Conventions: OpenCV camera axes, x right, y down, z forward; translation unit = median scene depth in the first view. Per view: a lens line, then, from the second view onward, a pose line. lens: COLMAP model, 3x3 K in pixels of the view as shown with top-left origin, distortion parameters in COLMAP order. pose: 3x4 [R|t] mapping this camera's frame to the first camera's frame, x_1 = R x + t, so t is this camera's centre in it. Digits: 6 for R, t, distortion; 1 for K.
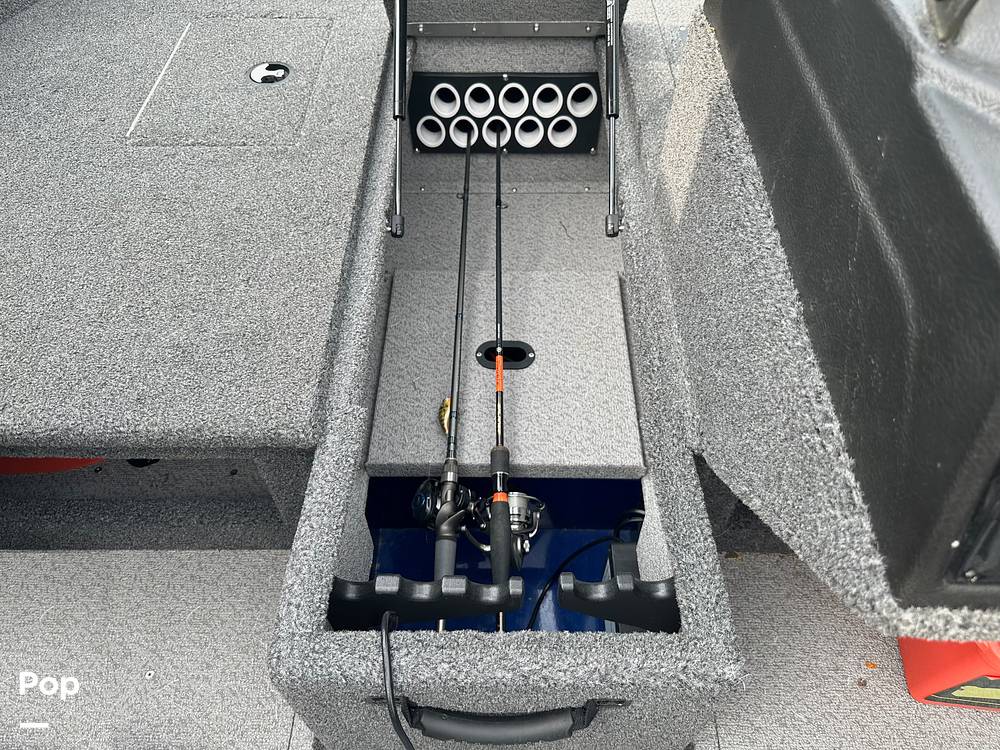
lens RADIAL K [[700.4, 0, 500.6], [0, 700.4, 377.7], [0, 0, 1]] dist [0.113640, -0.190025]
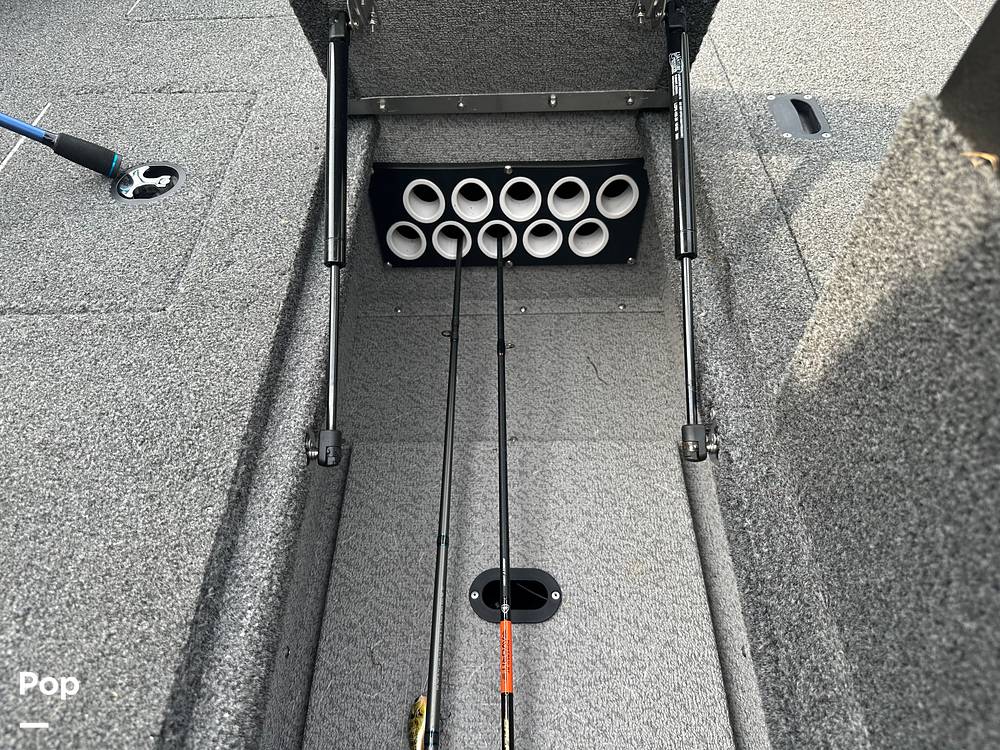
lens RADIAL K [[687.2, 0, 499.5], [0, 687.2, 382.1], [0, 0, 1]] dist [0.113341, -0.164385]
pose [[0.999778, -0.016479, -0.013106, 0.003730], [0.016086, 0.999433, -0.029570, -0.192862], [0.013586, 0.029353, 0.999477, 0.322687]]
